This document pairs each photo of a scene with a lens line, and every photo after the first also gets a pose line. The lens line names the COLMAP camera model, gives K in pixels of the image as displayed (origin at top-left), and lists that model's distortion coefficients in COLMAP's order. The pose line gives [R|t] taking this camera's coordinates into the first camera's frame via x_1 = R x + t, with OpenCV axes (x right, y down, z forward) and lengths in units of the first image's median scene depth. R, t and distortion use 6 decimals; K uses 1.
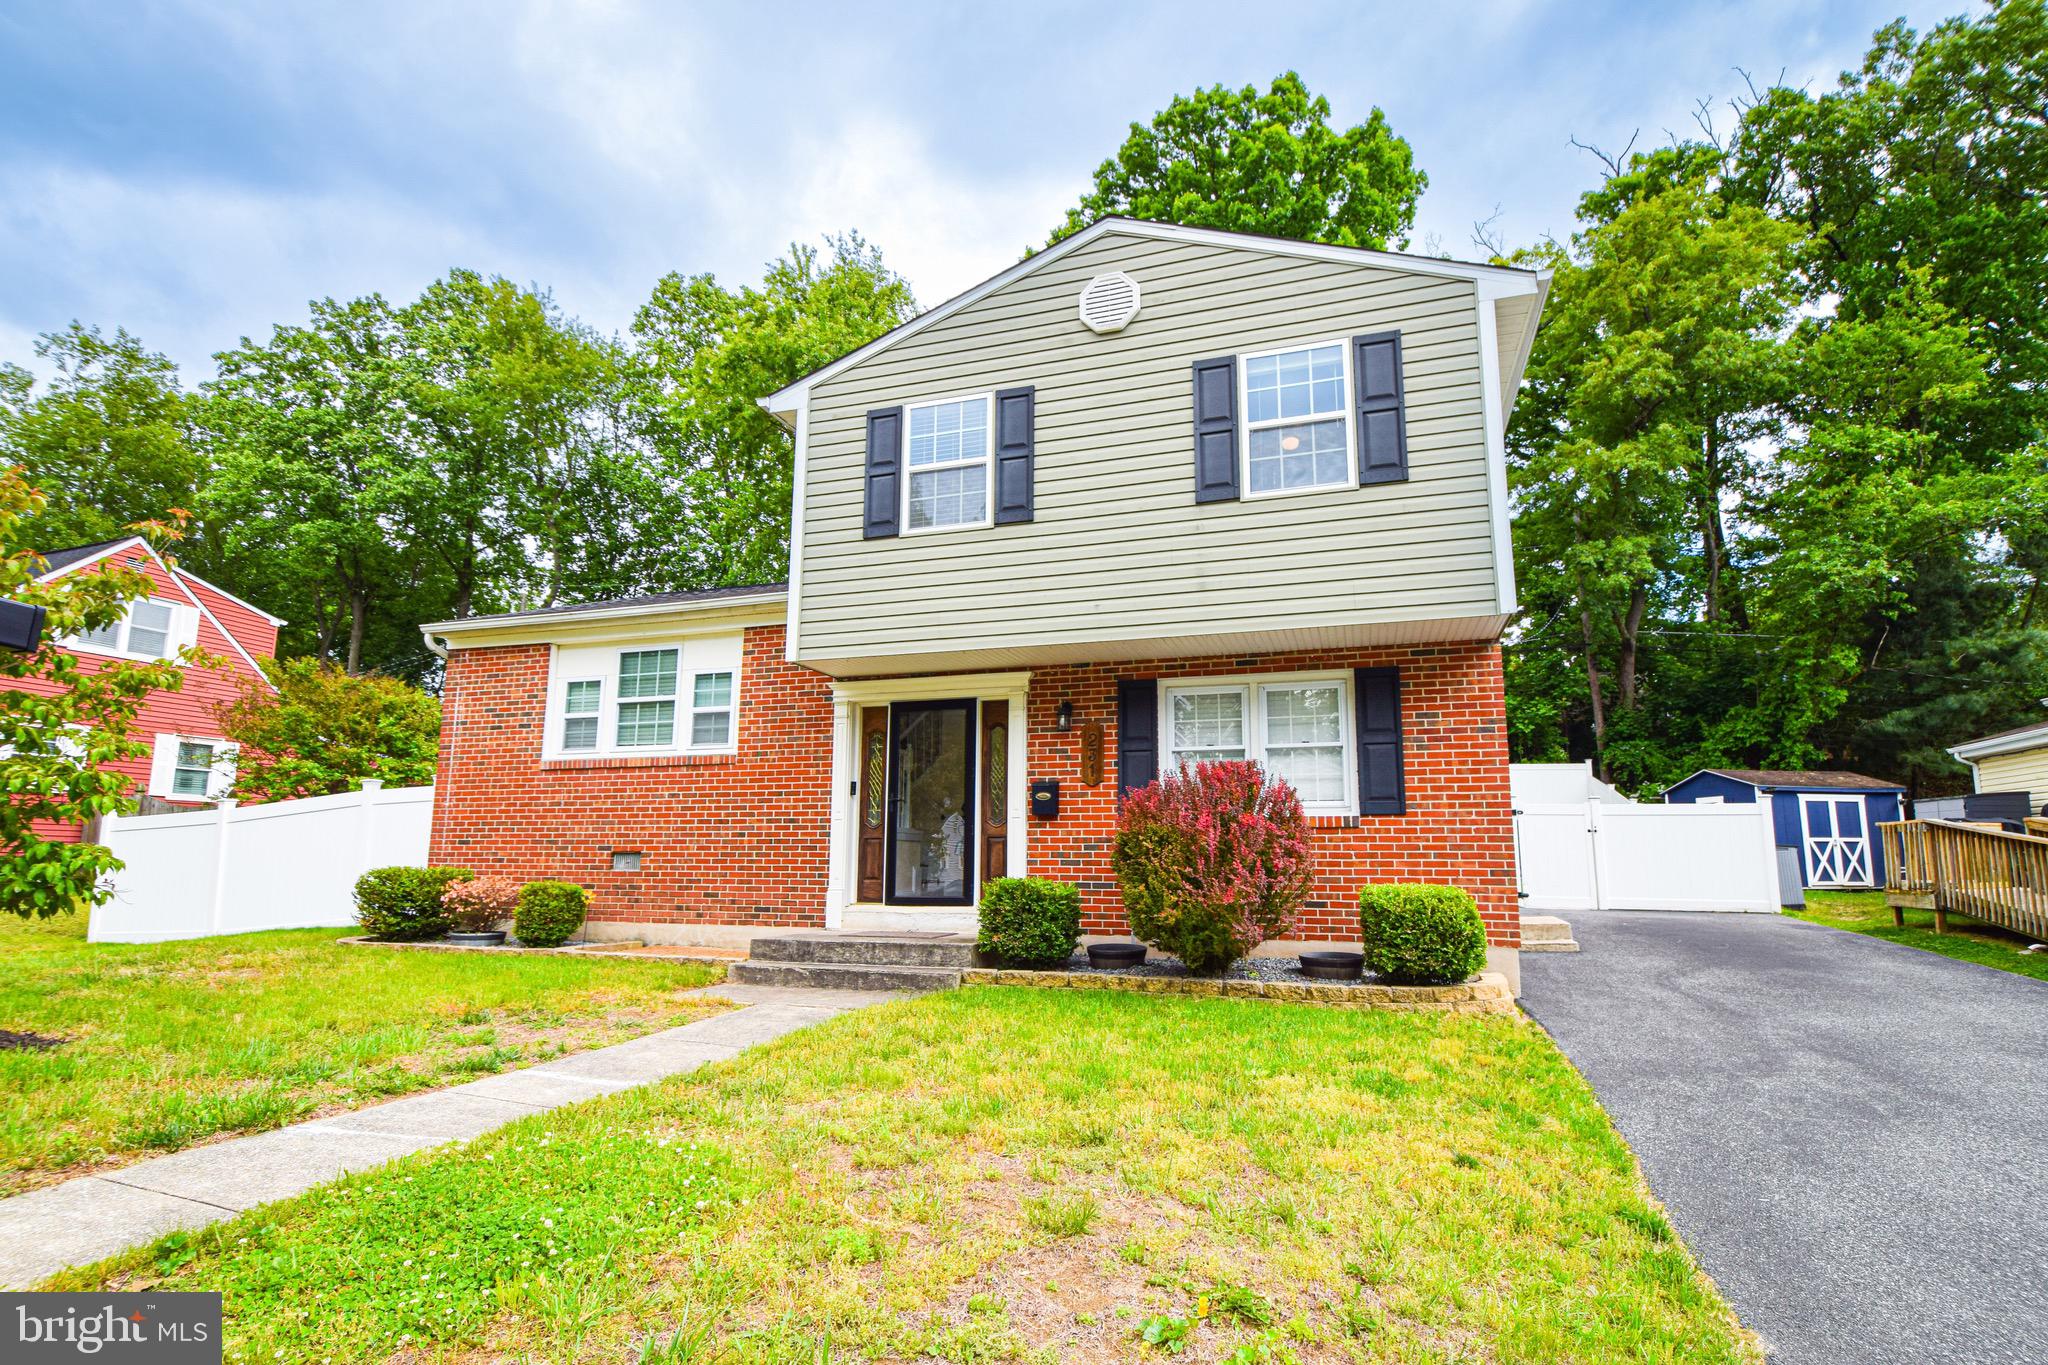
lens RADIAL K [[991.3, 0, 1053.0], [0, 991.3, 683.5], [0, 0, 1]] dist [-0.006095, -0.012470]
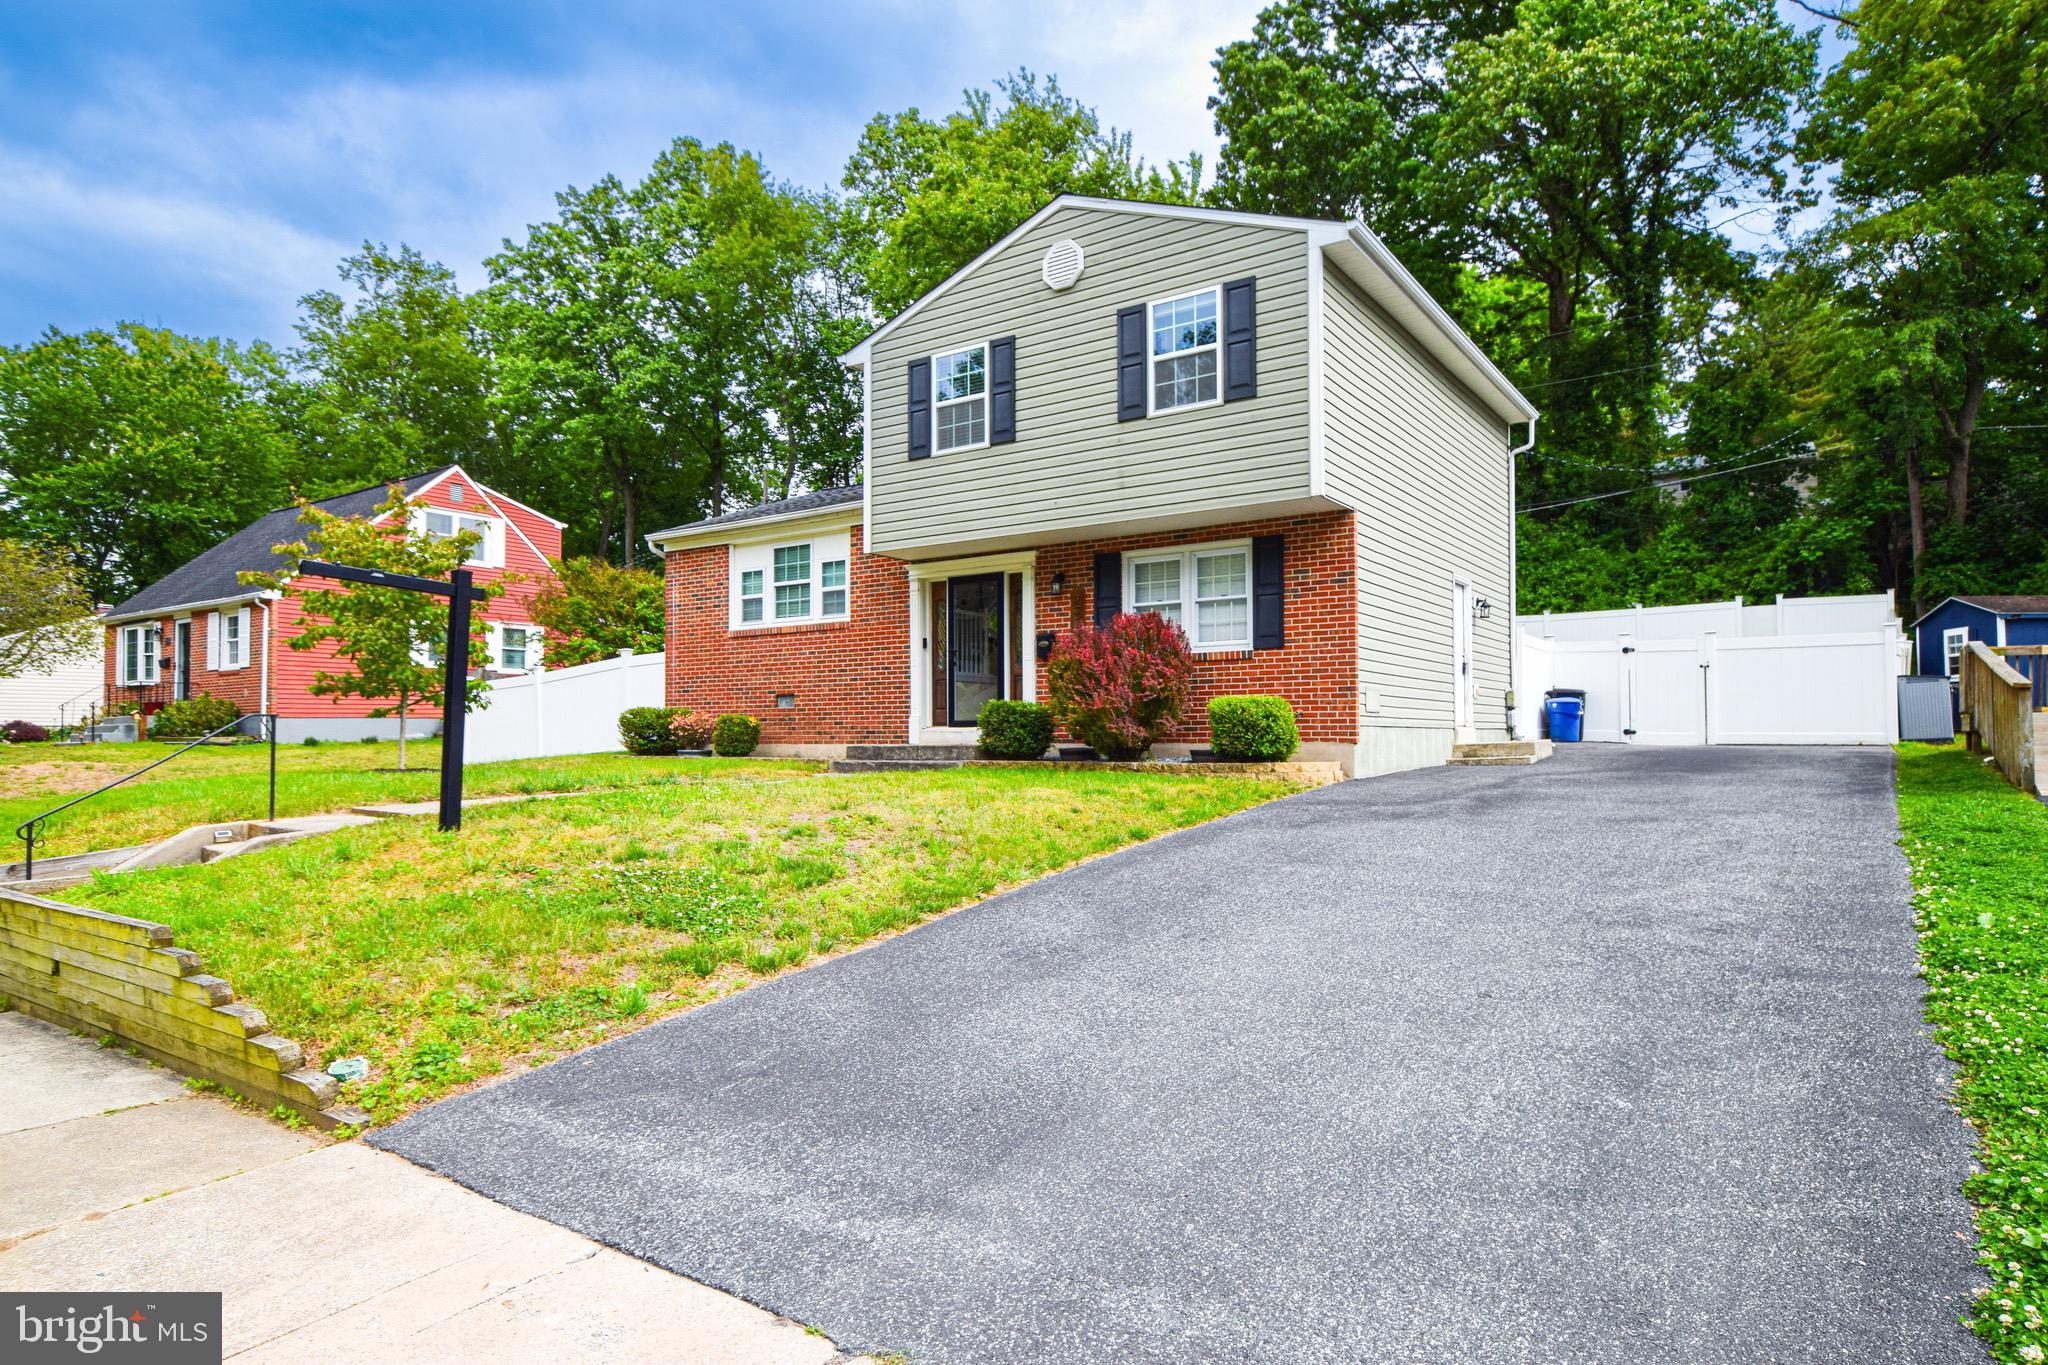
lens RADIAL K [[1163.1, 0, 1038.6], [0, 1163.1, 685.4], [0, 0, 1]] dist [-0.010643, 0.001129]
pose [[0.956921, -0.020824, -0.289601, 0.402793], [0.059489, 0.990326, 0.125358, -0.026772], [0.284189, -0.137186, 0.948903, -0.470839]]
